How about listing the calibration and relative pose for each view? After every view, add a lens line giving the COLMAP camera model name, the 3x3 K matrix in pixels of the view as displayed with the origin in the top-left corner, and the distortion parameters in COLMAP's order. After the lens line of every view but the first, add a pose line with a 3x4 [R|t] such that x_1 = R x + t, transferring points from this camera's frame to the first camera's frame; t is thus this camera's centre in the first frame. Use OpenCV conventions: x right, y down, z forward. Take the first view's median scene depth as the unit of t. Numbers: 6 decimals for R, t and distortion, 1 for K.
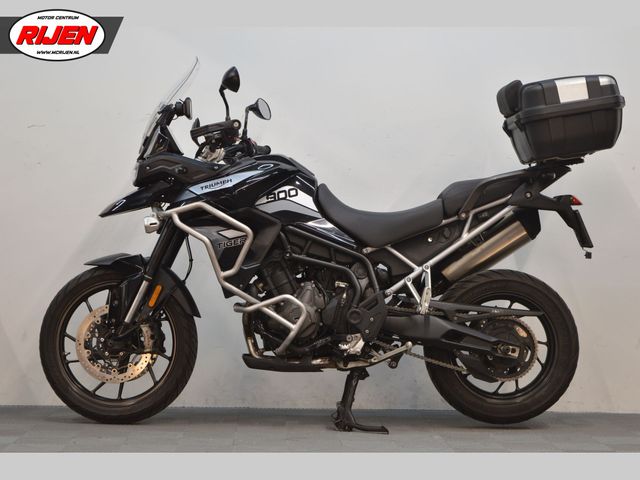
lens RADIAL K [[1526.6, 0, 320.0], [0, 1526.6, 239.8], [0, 0, 1]] dist [0.027972, 0.000000]
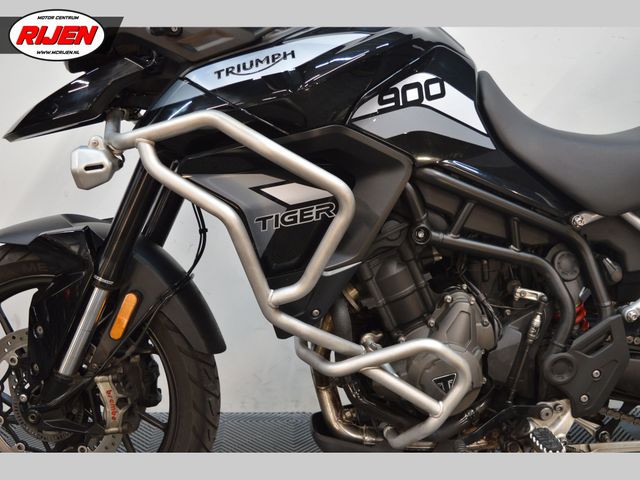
lens RADIAL K [[650.6, 0, 324.5], [0, 650.6, 241.4], [0, 0, 1]] dist [-0.055581, 0.000000]
pose [[0.999129, 0.001093, 0.041704, -0.056000], [-0.008696, 0.983158, 0.182553, -0.021840], [-0.040802, -0.182757, 0.982311, 0.815986]]
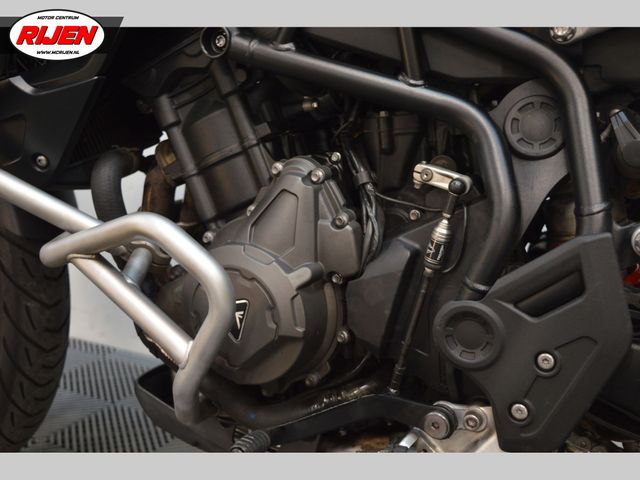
lens RADIAL K [[810.7, 0, 318.5], [0, 810.7, 238.1], [0, 0, 1]] dist [-0.026050, 0.000000]
pose [[0.881753, 0.113341, -0.457893, 0.054678], [-0.027134, 0.981284, 0.190643, 0.015558], [0.470931, -0.155676, 0.868325, 0.888469]]
